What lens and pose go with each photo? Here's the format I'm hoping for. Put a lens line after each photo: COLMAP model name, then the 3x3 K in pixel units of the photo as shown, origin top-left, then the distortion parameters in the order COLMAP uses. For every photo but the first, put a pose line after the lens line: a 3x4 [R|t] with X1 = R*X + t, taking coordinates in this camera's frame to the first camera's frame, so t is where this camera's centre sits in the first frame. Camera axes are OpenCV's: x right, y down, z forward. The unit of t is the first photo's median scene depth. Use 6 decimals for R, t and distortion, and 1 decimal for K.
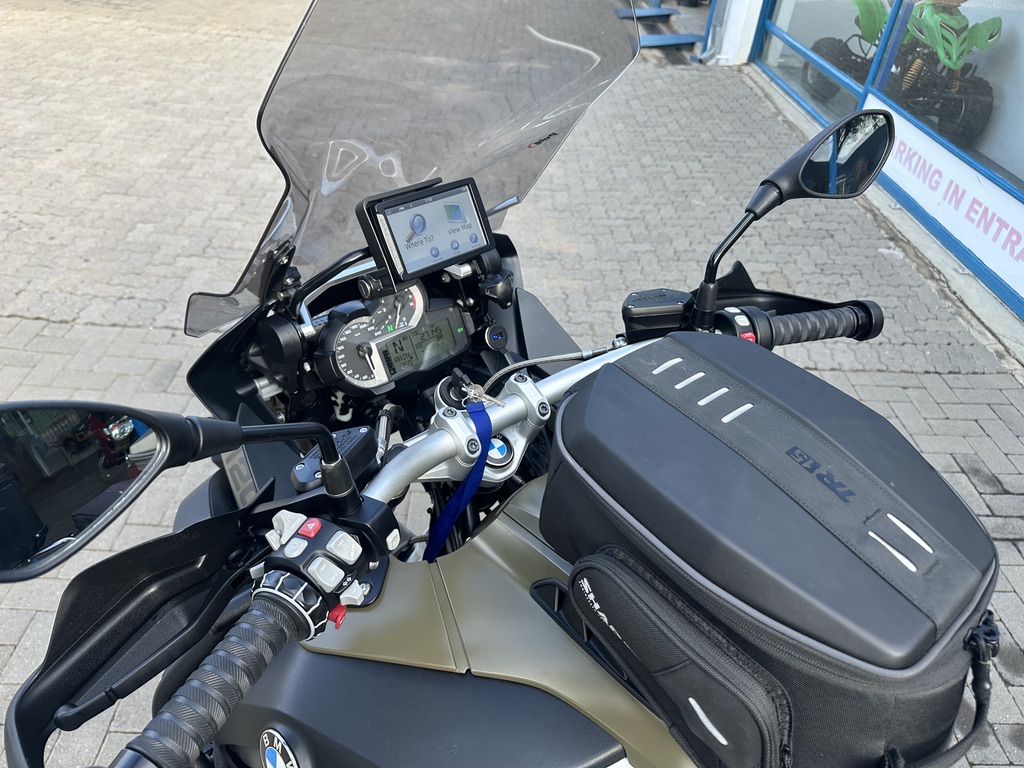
lens RADIAL K [[719.3, 0, 515.5], [0, 719.3, 385.6], [0, 0, 1]] dist [0.001014, -0.002113]
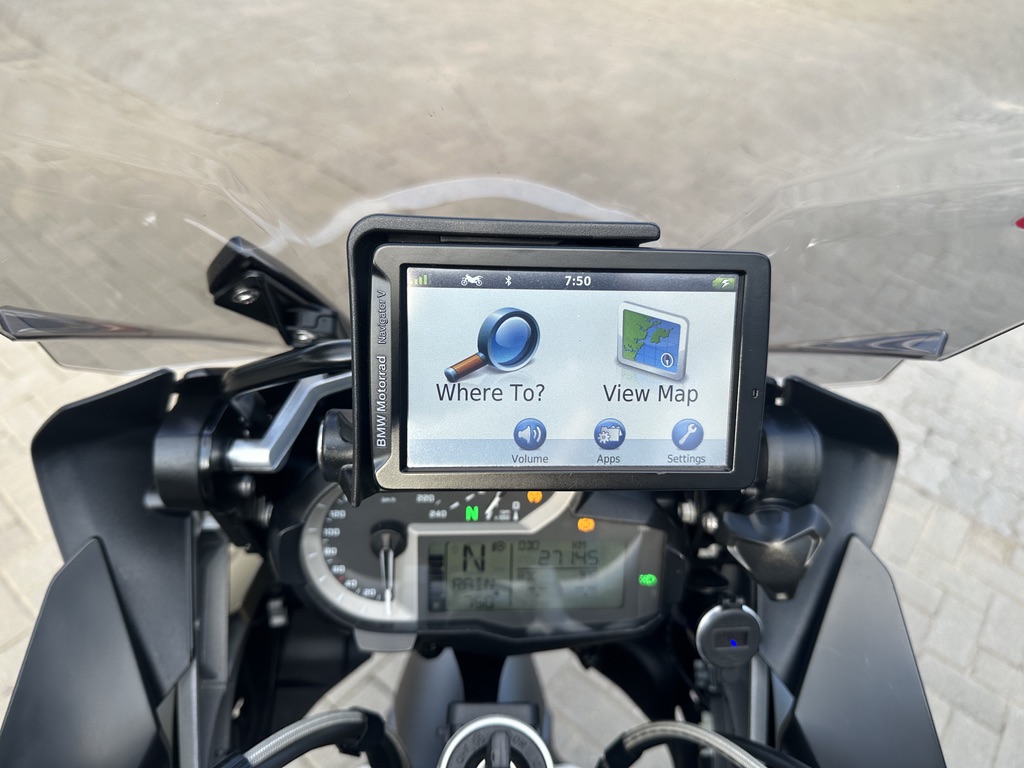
lens RADIAL K [[714.7, 0, 517.2], [0, 714.7, 379.6], [0, 0, 1]] dist [0.057425, -0.069391]
pose [[0.743835, 0.414680, -0.524167, 0.039637], [-0.407978, 0.902903, 0.135354, -0.226272], [0.529400, 0.113167, 0.840791, 0.652853]]
